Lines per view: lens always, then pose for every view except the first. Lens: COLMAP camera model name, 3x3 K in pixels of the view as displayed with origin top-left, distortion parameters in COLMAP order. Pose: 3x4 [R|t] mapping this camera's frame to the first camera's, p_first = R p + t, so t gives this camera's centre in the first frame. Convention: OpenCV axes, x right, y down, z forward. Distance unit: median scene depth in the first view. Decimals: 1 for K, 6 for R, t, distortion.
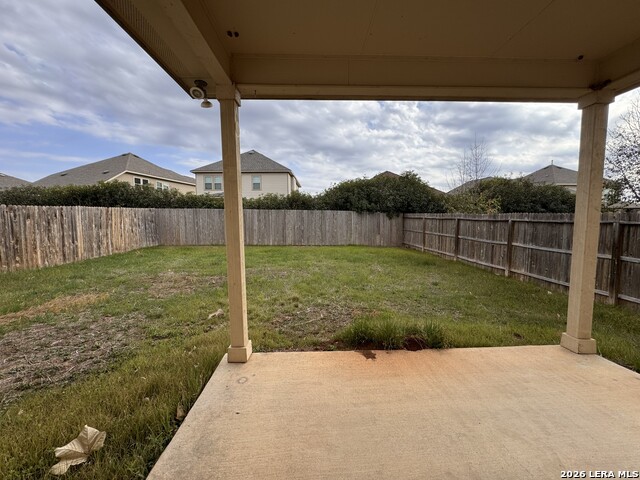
lens RADIAL K [[256.5, 0, 319.5], [0, 256.5, 236.1], [0, 0, 1]] dist [-0.009085, 0.000531]
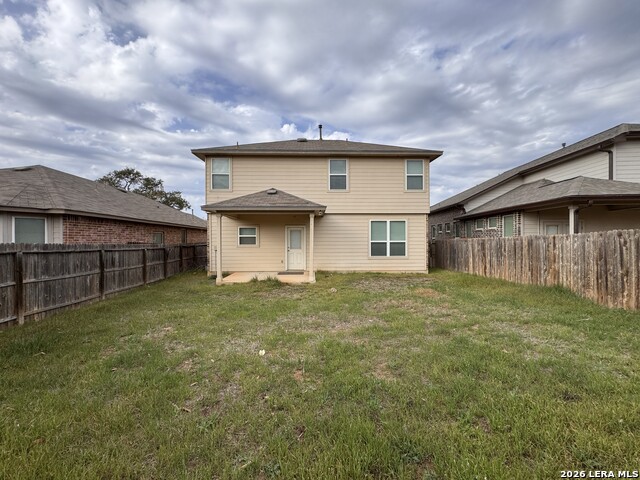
lens RADIAL K [[256.5, 0, 321.4], [0, 256.5, 238.6], [0, 0, 1]] dist [-0.009085, 0.000531]
pose [[-0.998823, 0.009266, 0.047618, -0.241185], [0.012851, 0.997059, 0.075548, -0.164618], [-0.046778, 0.076071, -0.996005, 1.867415]]
